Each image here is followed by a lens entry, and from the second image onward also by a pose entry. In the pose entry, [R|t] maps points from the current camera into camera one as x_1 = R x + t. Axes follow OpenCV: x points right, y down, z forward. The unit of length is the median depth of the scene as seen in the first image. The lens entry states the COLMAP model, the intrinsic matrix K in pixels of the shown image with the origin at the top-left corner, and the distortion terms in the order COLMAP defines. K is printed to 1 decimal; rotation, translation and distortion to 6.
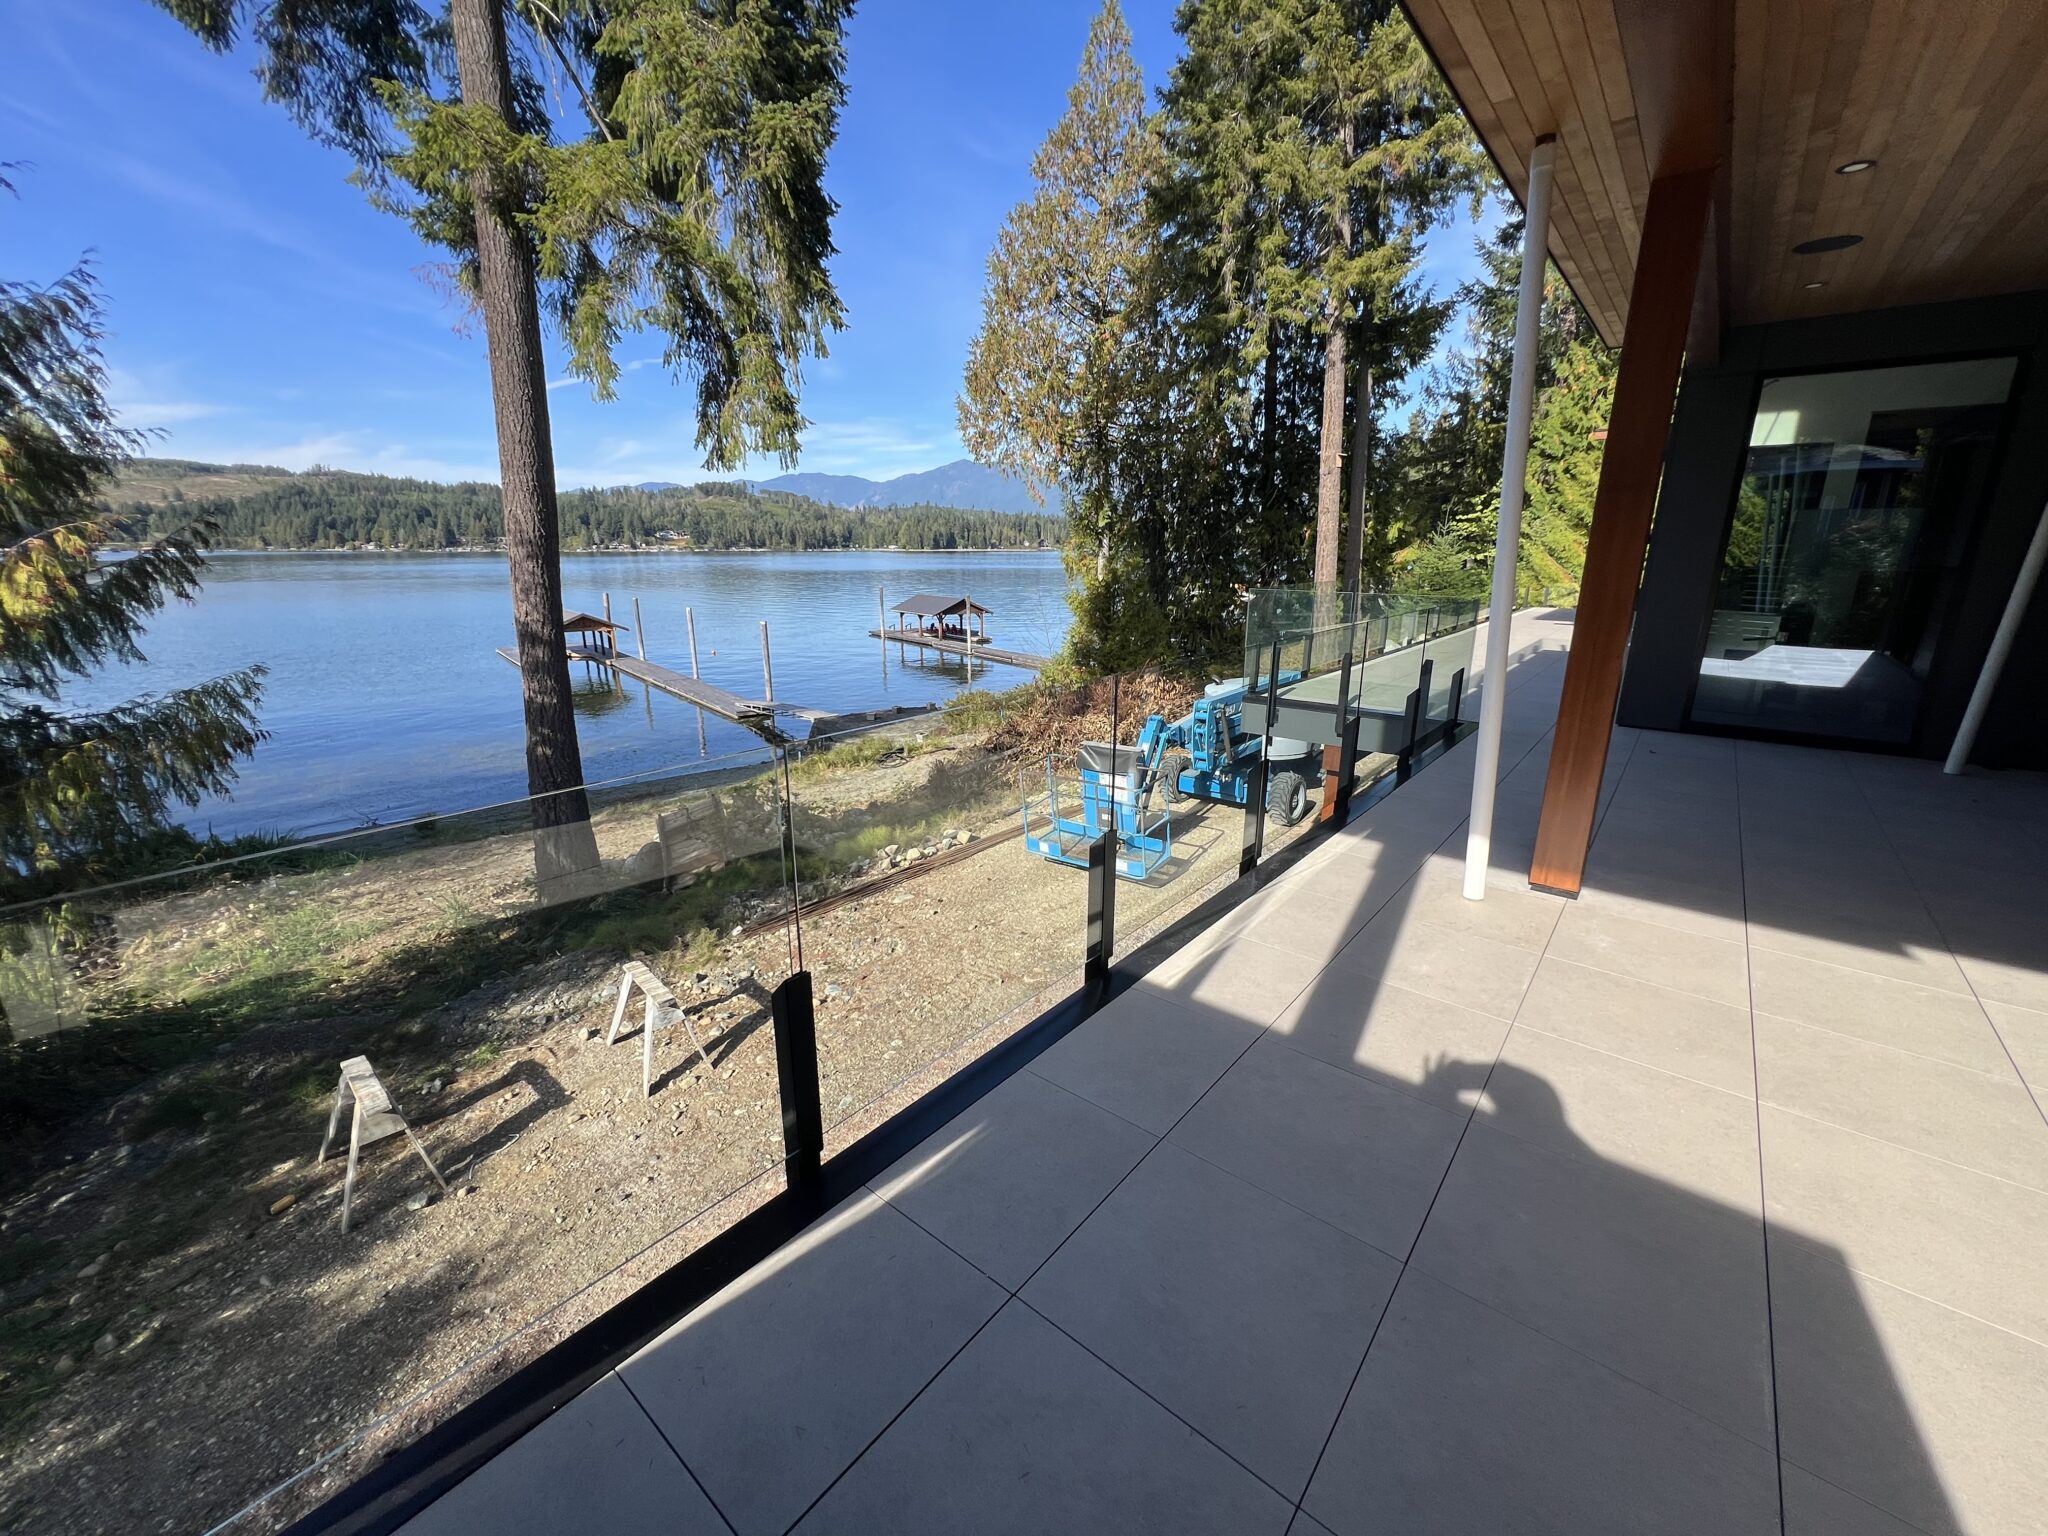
lens RADIAL K [[818.2, 0, 1024.0], [0, 818.2, 768.0], [0, 0, 1]] dist [0.000232, -0.000019]
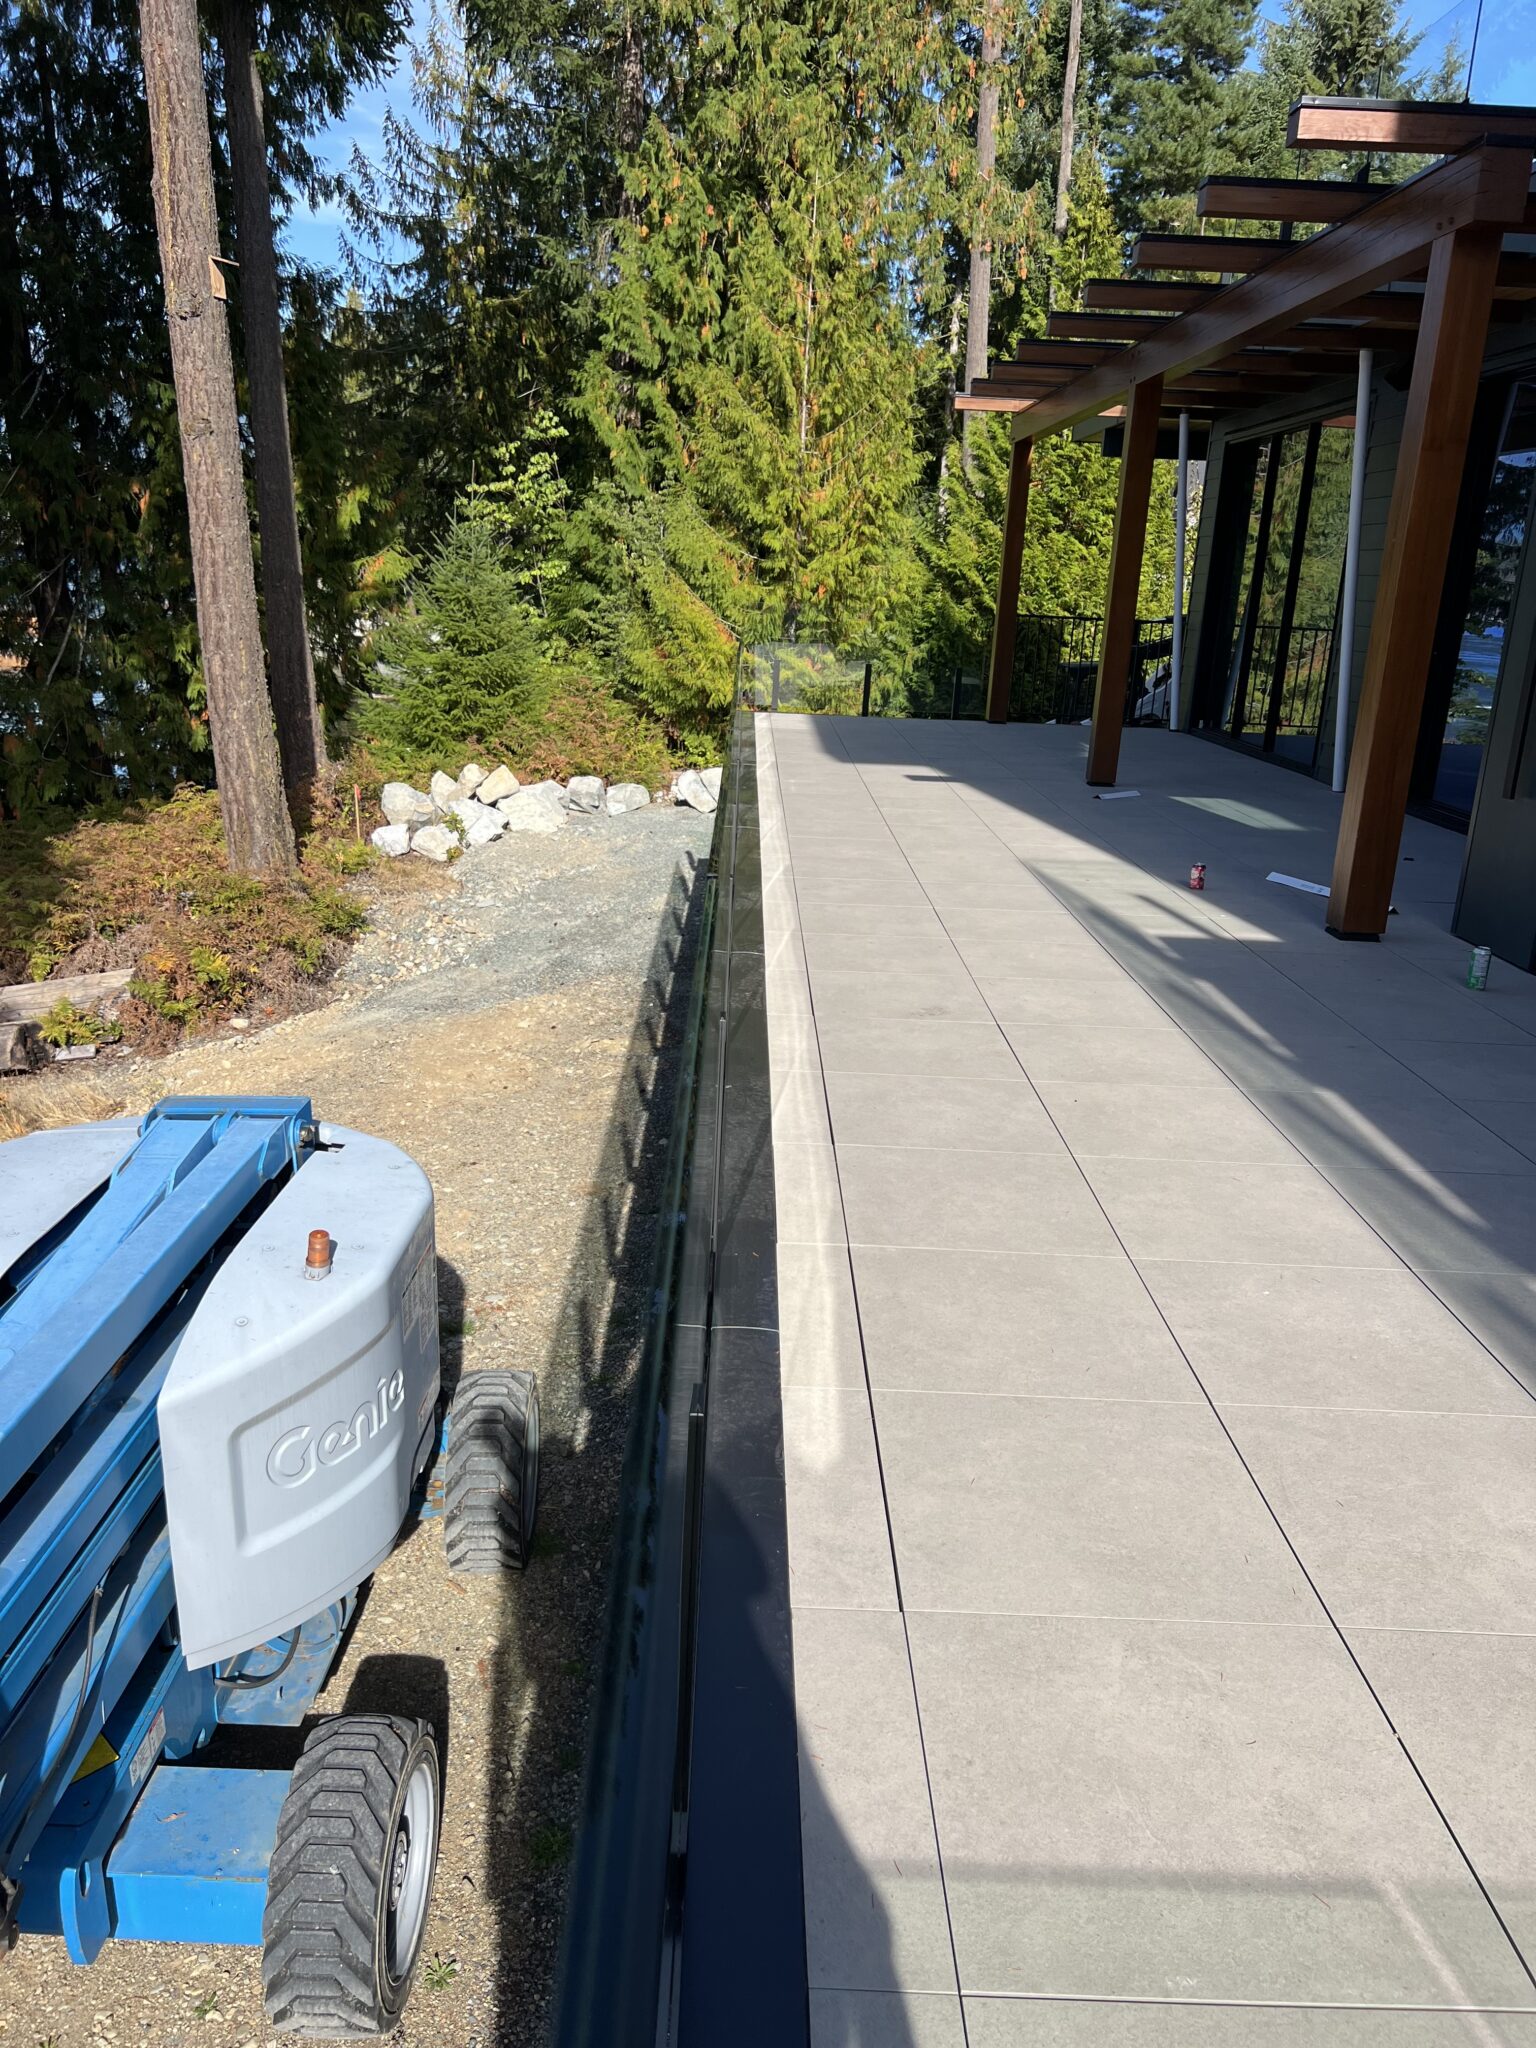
lens RADIAL K [[1533.9, 0, 768.0], [0, 1533.9, 1024.0], [0, 0, 1]] dist [0.073275, -0.098531]
pose [[0.765503, -0.152141, 0.625187, 0.072039], [0.129862, 0.988180, 0.081469, -0.060687], [-0.630192, 0.018824, 0.776211, 0.237528]]
